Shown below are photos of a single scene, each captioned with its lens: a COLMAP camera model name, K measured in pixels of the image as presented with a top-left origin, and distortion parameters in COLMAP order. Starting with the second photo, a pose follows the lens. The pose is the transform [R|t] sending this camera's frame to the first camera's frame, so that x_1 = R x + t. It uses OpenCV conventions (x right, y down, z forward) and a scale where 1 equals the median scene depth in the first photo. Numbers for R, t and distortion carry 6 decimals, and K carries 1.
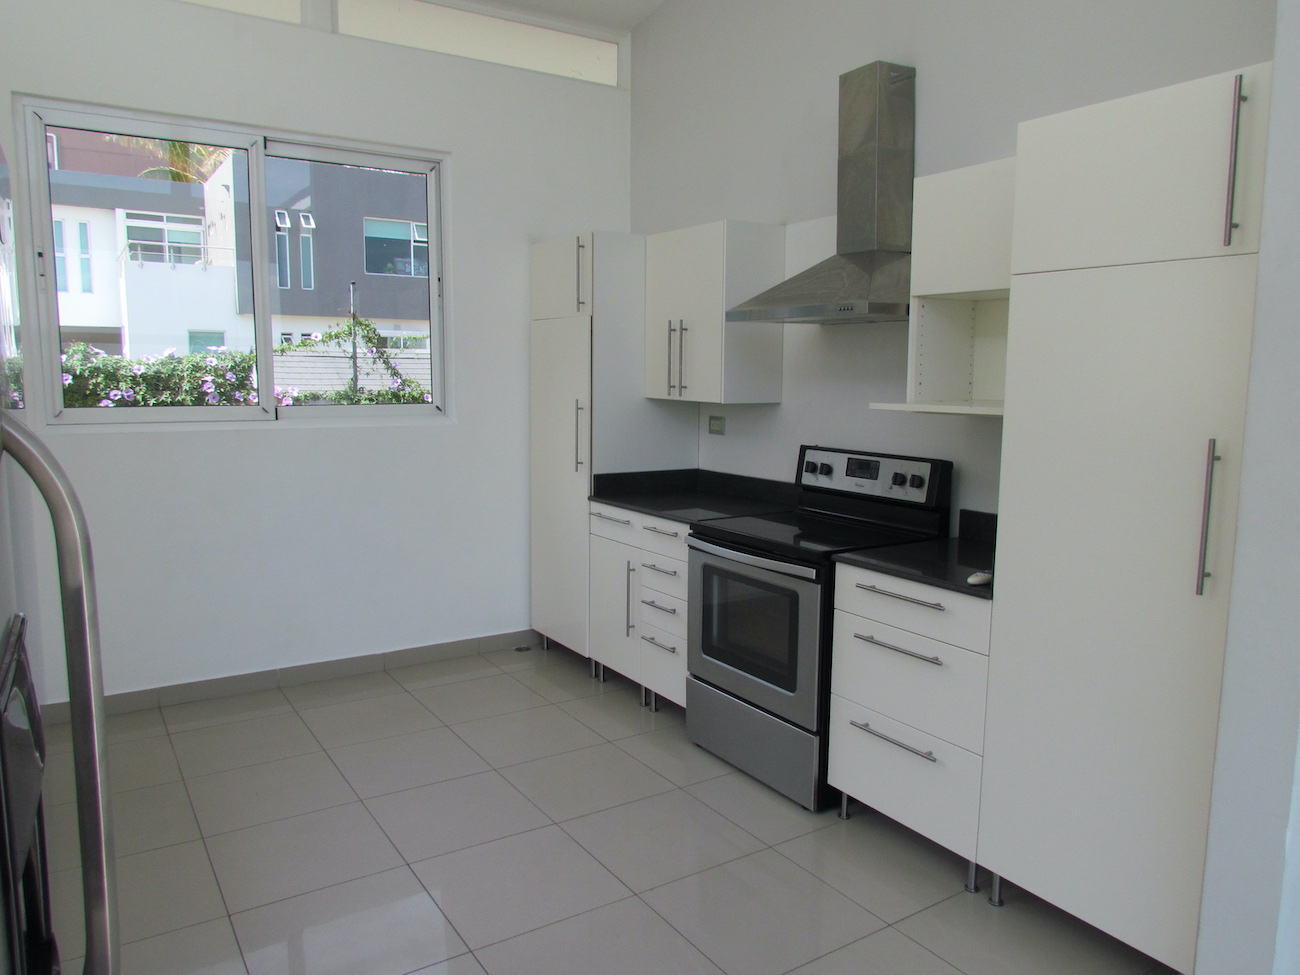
lens RADIAL K [[926.8, 0, 647.0], [0, 926.8, 487.5], [0, 0, 1]] dist [-0.025539, 0.008641]
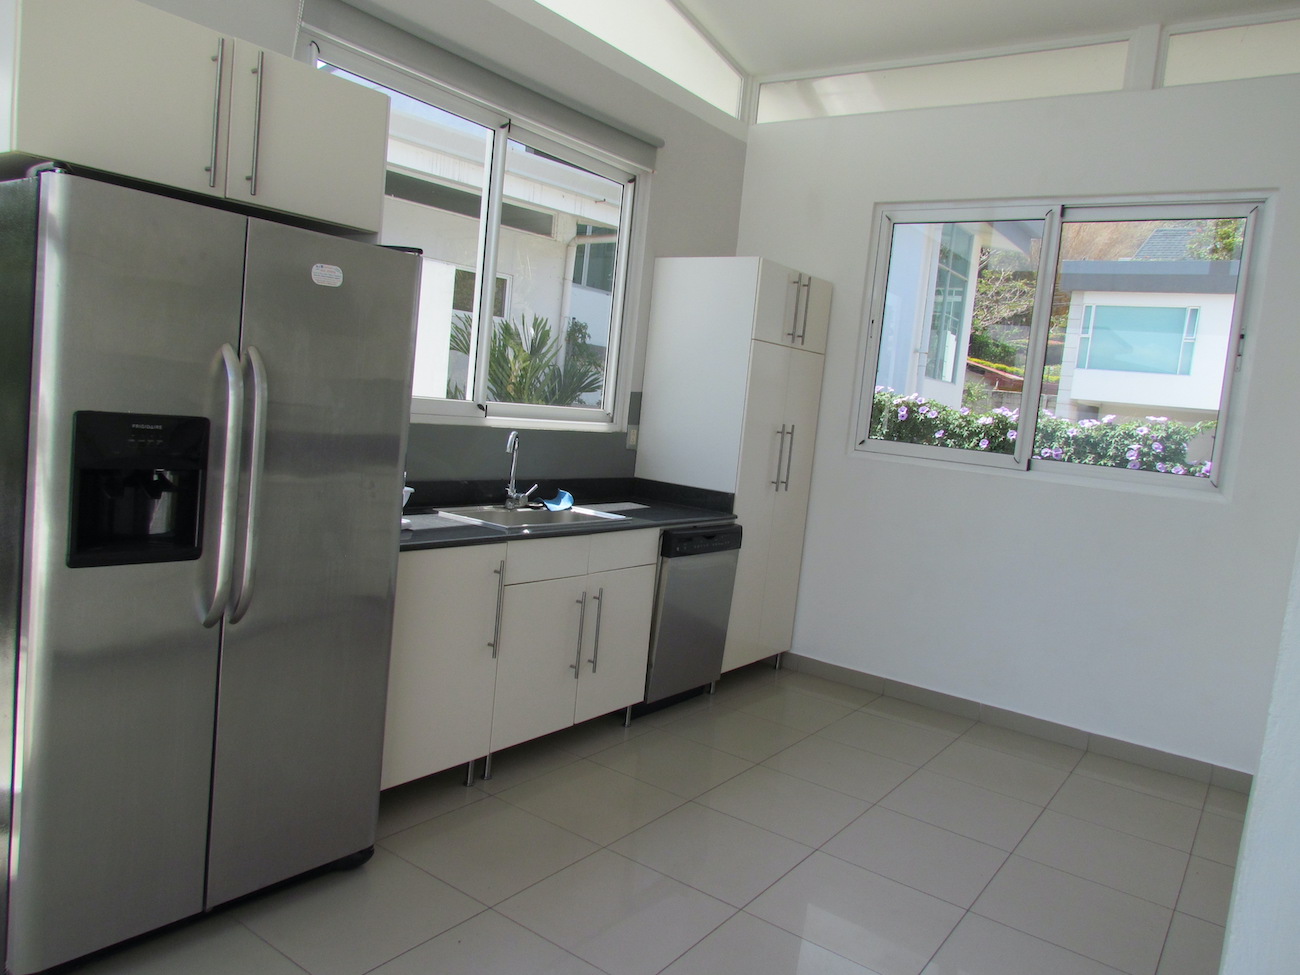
lens RADIAL K [[926.8, 0, 646.0], [0, 926.8, 484.5], [0, 0, 1]] dist [-0.025539, 0.008641]
pose [[0.354542, 0.114286, -0.928030, 0.279822], [-0.209311, 0.977016, 0.040354, -0.006505], [0.911312, 0.179940, 0.370314, 0.148174]]
